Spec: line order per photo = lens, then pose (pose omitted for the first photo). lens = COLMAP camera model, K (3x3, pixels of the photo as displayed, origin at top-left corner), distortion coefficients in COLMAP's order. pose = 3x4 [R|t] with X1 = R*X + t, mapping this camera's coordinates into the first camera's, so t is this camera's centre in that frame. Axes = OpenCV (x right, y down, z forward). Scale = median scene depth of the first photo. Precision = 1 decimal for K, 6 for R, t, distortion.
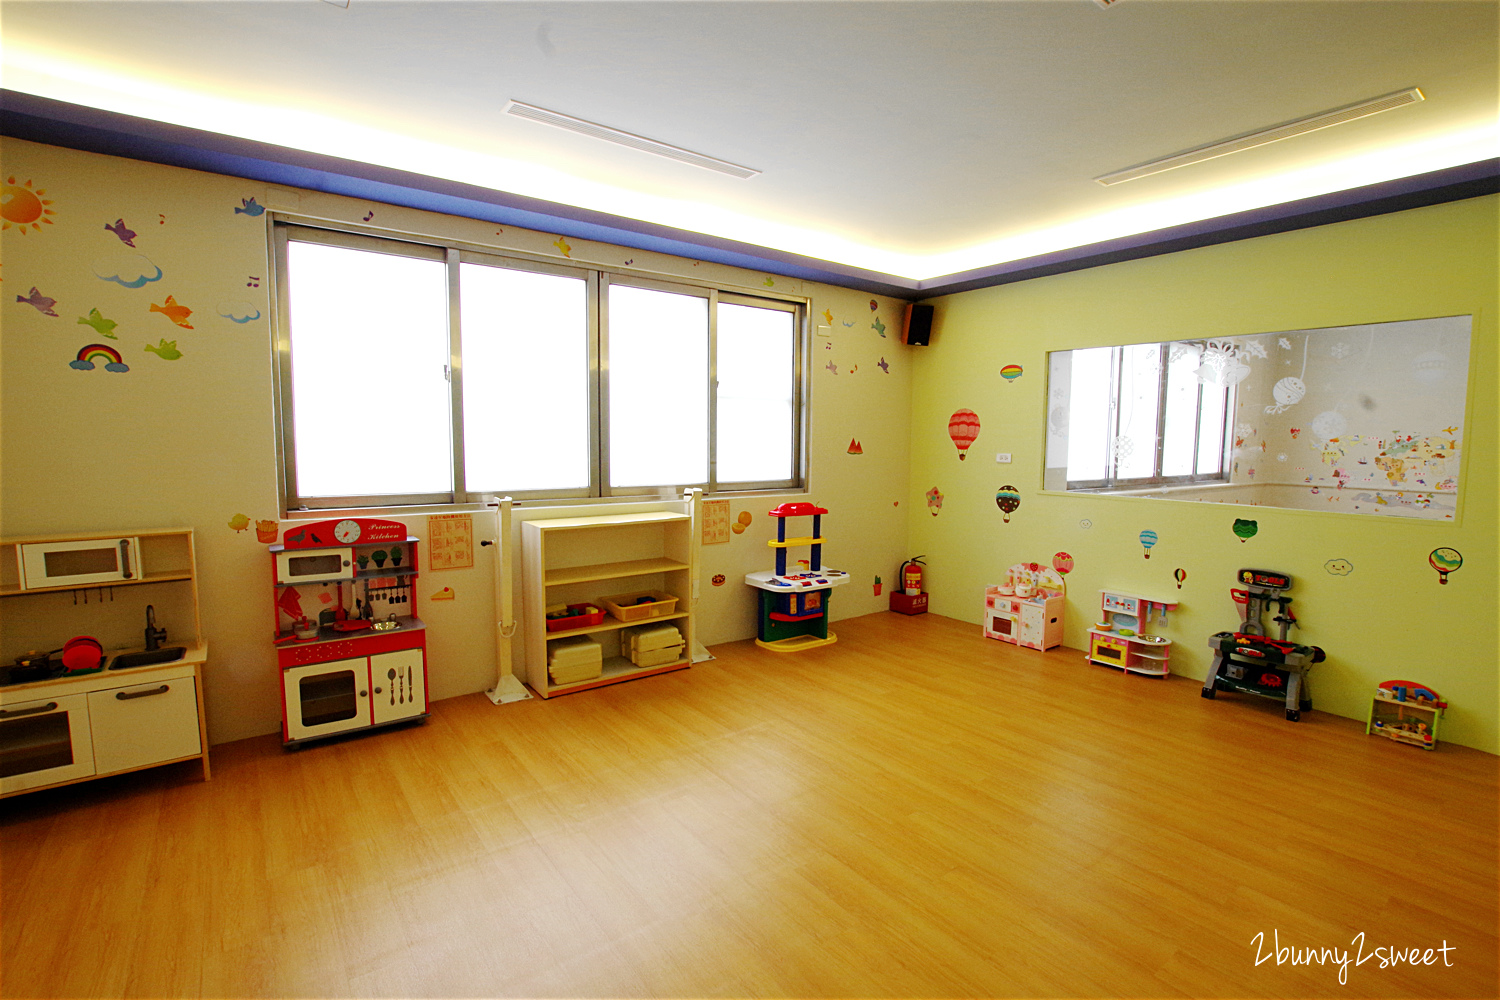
lens RADIAL K [[691.7, 0, 740.4], [0, 691.7, 504.4], [0, 0, 1]] dist [-0.025148, 0.001366]
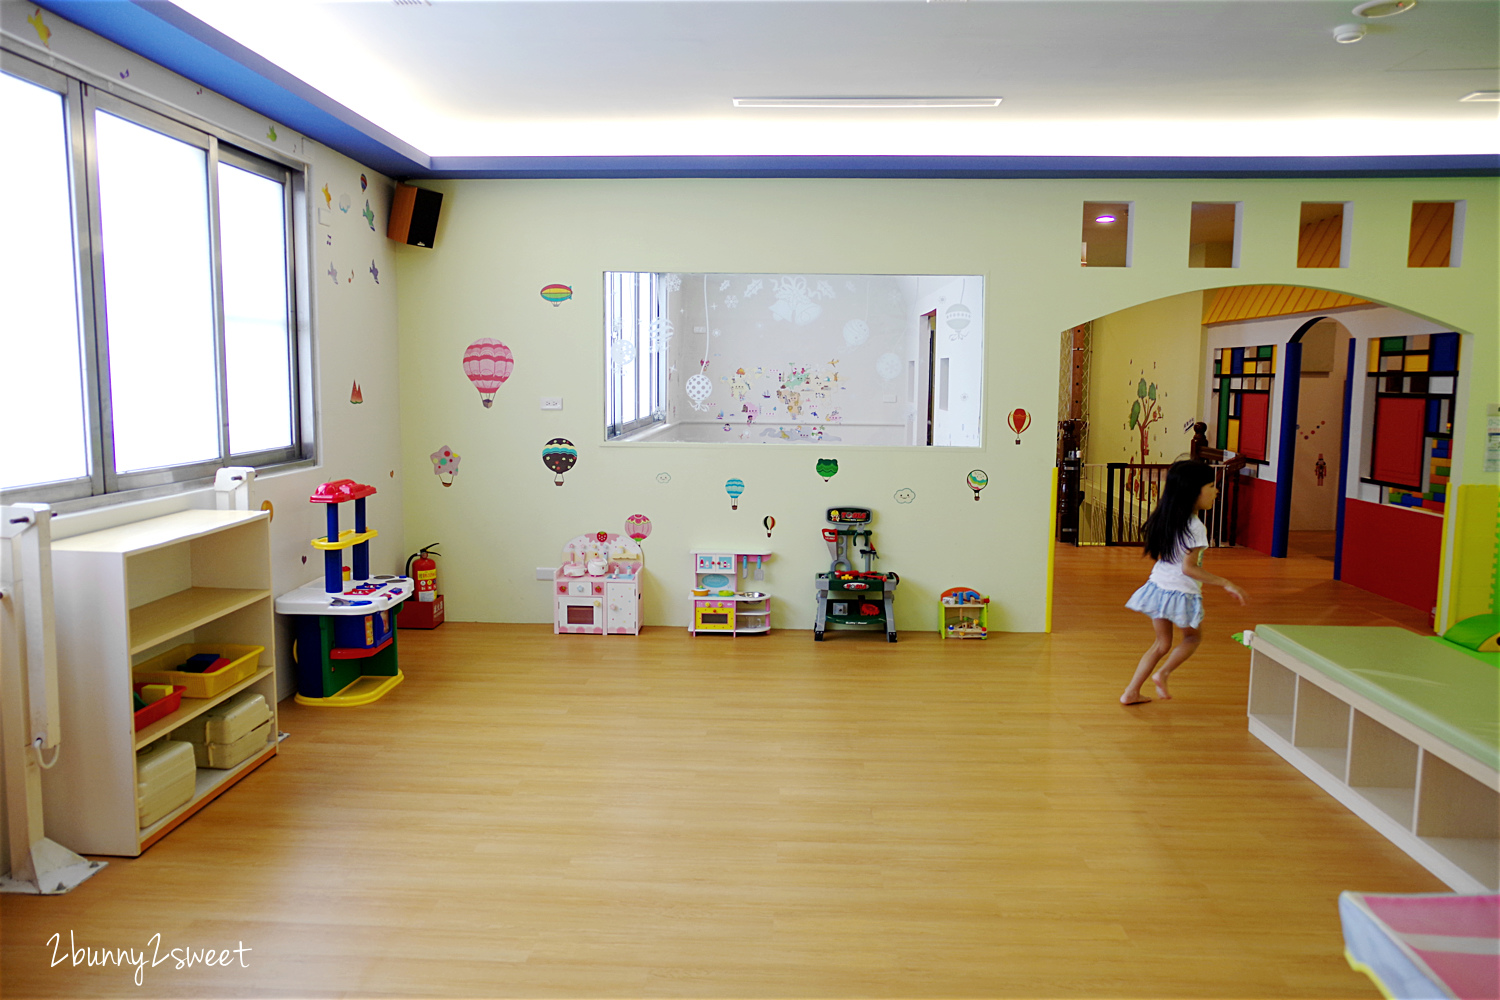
lens RADIAL K [[1142.9, 0, 697.2], [0, 1142.9, 500.2], [0, 0, 1]] dist [-0.047532, 0.086320]
pose [[0.652468, -0.090075, 0.752444, -0.541614], [0.071539, 0.995798, 0.057174, -0.022413], [-0.754432, 0.016525, 0.656170, 0.034775]]
